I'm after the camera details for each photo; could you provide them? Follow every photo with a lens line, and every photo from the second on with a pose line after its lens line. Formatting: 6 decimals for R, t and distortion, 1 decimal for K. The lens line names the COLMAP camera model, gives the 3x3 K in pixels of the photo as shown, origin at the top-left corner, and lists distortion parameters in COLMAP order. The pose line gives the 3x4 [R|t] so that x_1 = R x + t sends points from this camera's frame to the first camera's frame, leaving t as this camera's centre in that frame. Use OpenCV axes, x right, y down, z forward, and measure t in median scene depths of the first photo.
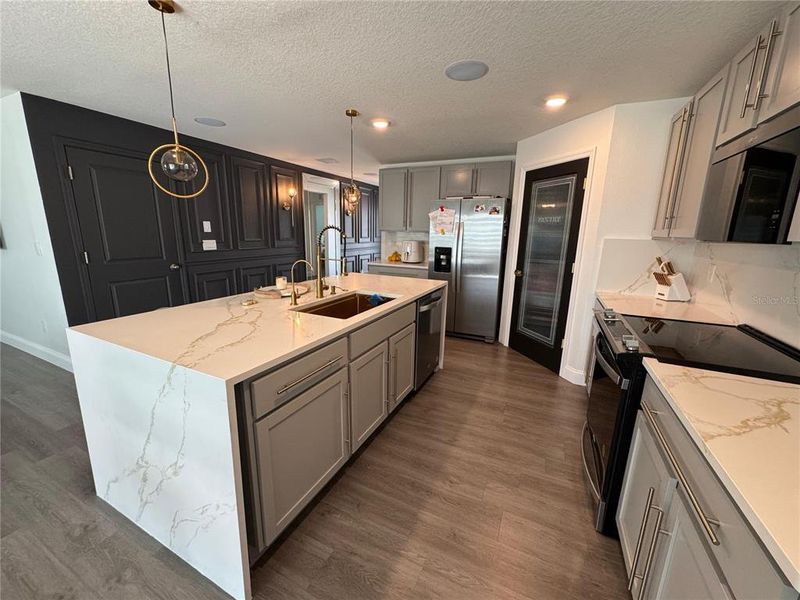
lens RADIAL K [[317.5, 0, 399.3], [0, 317.5, 299.2], [0, 0, 1]] dist [-0.000881, 0.000215]
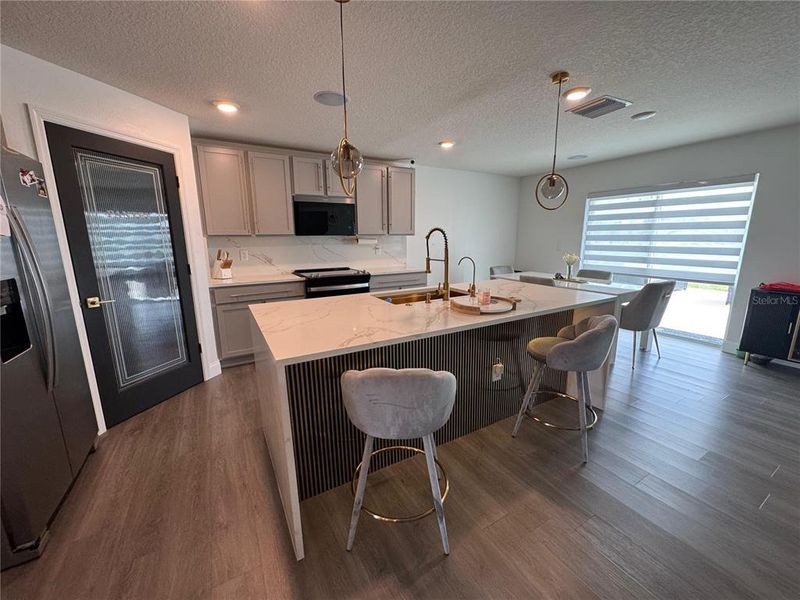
lens RADIAL K [[317.5, 0, 399.5], [0, 317.5, 297.5], [0, 0, 1]] dist [-0.000881, 0.000215]
pose [[-0.826136, -0.120579, 0.550418, -0.414741], [0.111606, 0.922466, 0.369595, -0.244063], [-0.552307, 0.366766, -0.748625, 1.124567]]
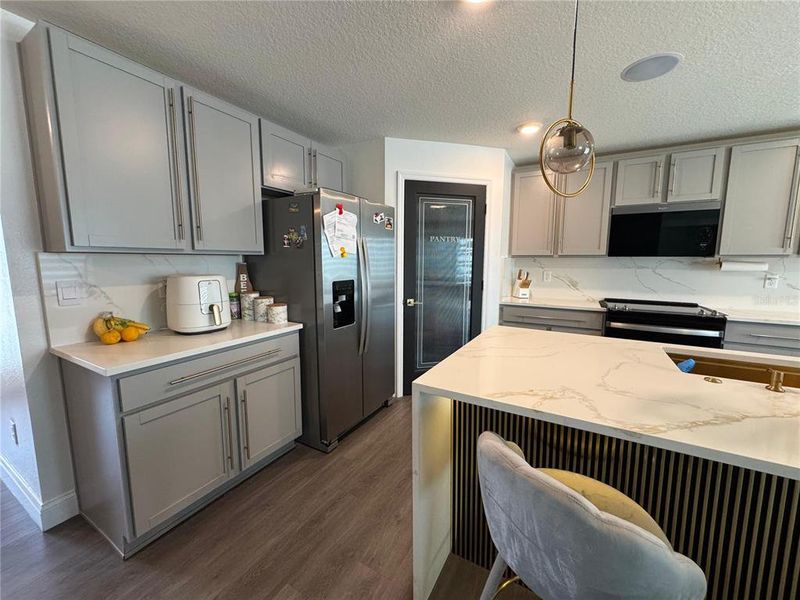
lens RADIAL K [[317.5, 0, 401.1], [0, 317.5, 297.7], [0, 0, 1]] dist [-0.000881, 0.000215]
pose [[0.072117, -0.140033, 0.987517, -0.432090], [0.210000, 0.970033, 0.122218, -0.198805], [-0.975038, 0.198564, 0.099363, 0.941508]]
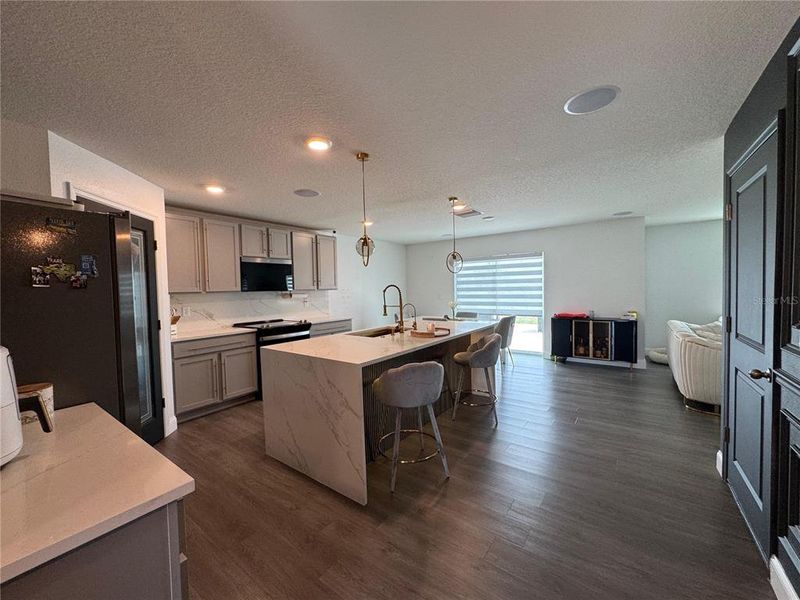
lens RADIAL K [[317.5, 0, 398.4], [0, 317.5, 298.1], [0, 0, 1]] dist [-0.000881, 0.000215]
pose [[-0.981832, -0.003418, 0.189719, -0.312598], [0.043929, 0.968580, 0.244791, -0.317107], [-0.184595, 0.248678, -0.950833, 1.444540]]
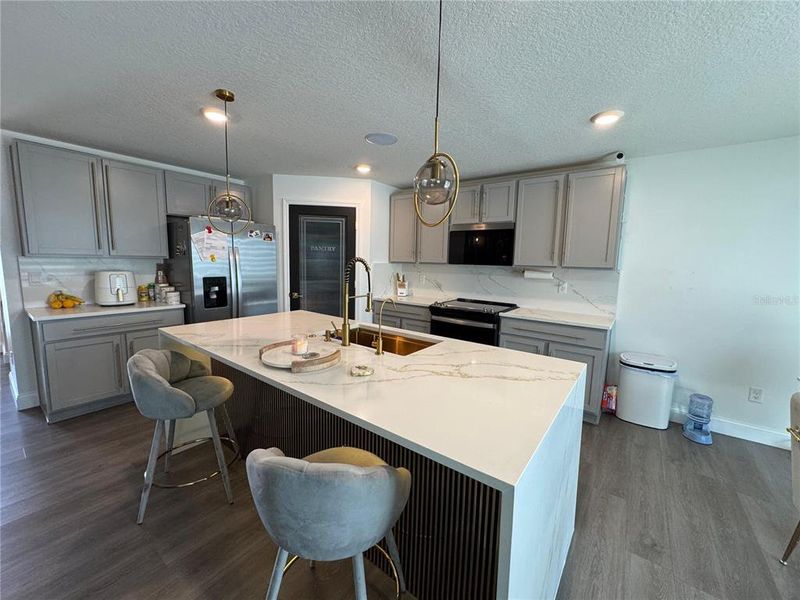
lens RADIAL K [[317.5, 0, 401.7], [0, 317.5, 298.5], [0, 0, 1]] dist [-0.000881, 0.000215]
pose [[0.198452, -0.133399, 0.970990, -0.614551], [0.188923, 0.977322, 0.095656, -0.106669], [-0.961730, 0.164460, 0.219154, 0.411305]]
